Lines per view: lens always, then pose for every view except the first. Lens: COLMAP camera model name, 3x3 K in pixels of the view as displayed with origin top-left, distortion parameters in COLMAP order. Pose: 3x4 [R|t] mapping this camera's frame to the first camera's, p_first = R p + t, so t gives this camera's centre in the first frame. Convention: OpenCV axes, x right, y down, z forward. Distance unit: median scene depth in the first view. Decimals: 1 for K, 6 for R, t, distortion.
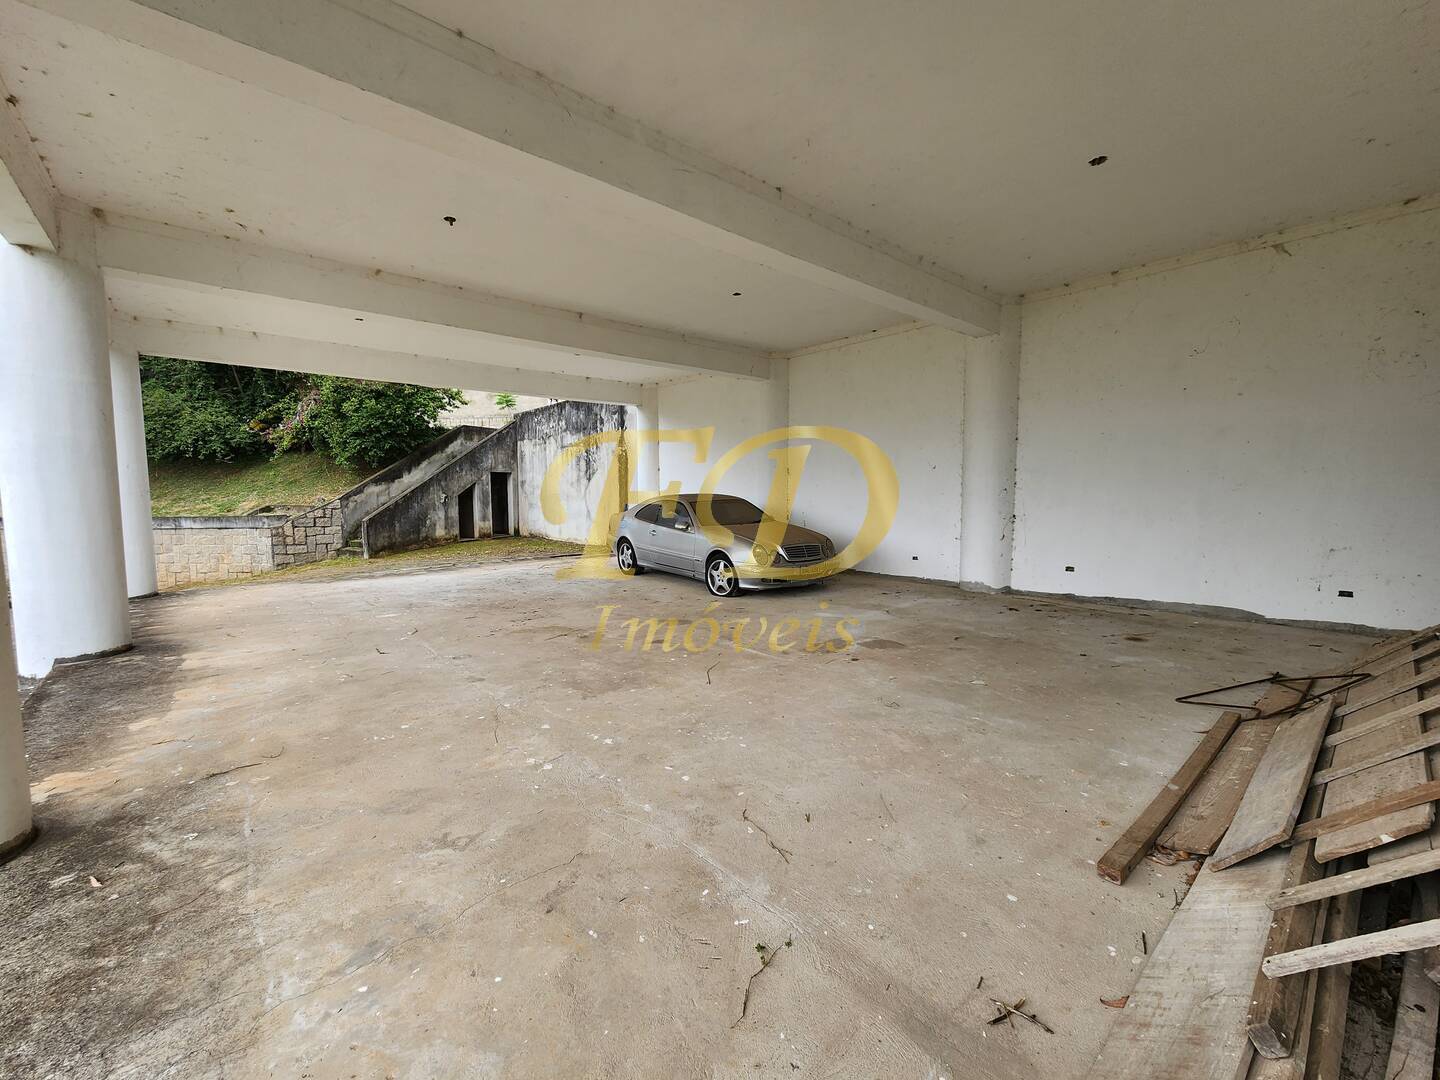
lens RADIAL K [[591.3, 0, 710.8], [0, 591.3, 539.9], [0, 0, 1]] dist [-0.001213, -0.000289]
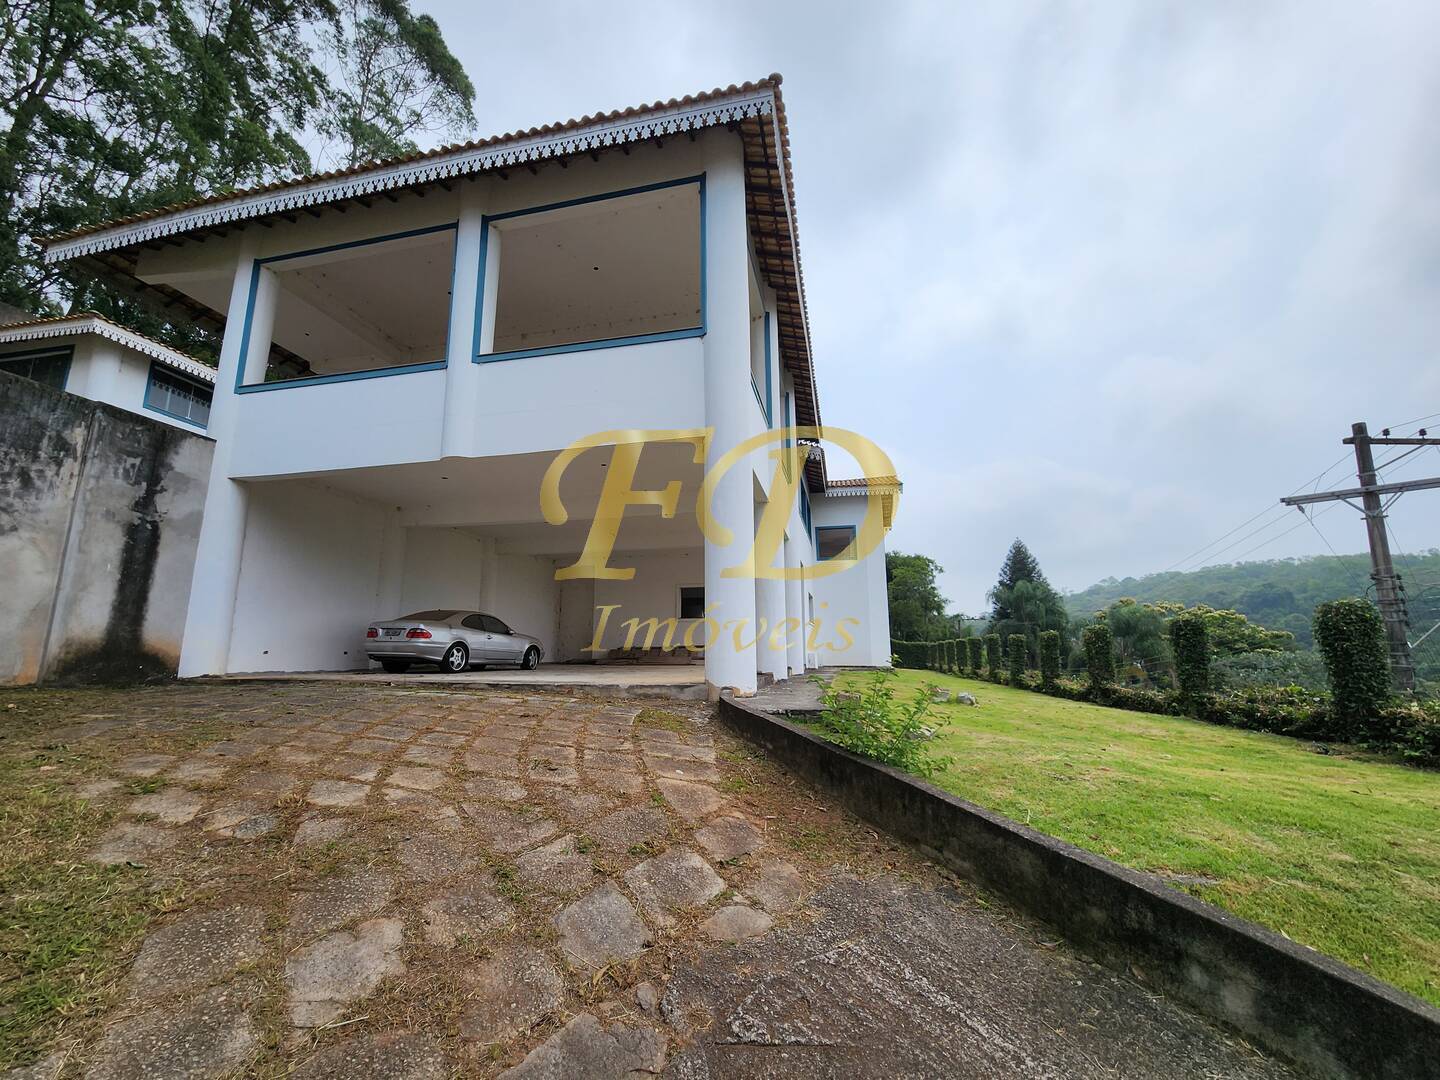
lens RADIAL K [[591.2, 0, 712.8], [0, 591.2, 540.7], [0, 0, 1]] dist [-0.001971, -0.000260]
pose [[-0.598779, 0.161830, 0.784395, -0.962440], [0.073988, 0.986363, -0.147018, 0.004928], [-0.797490, -0.029996, -0.602587, 0.873869]]
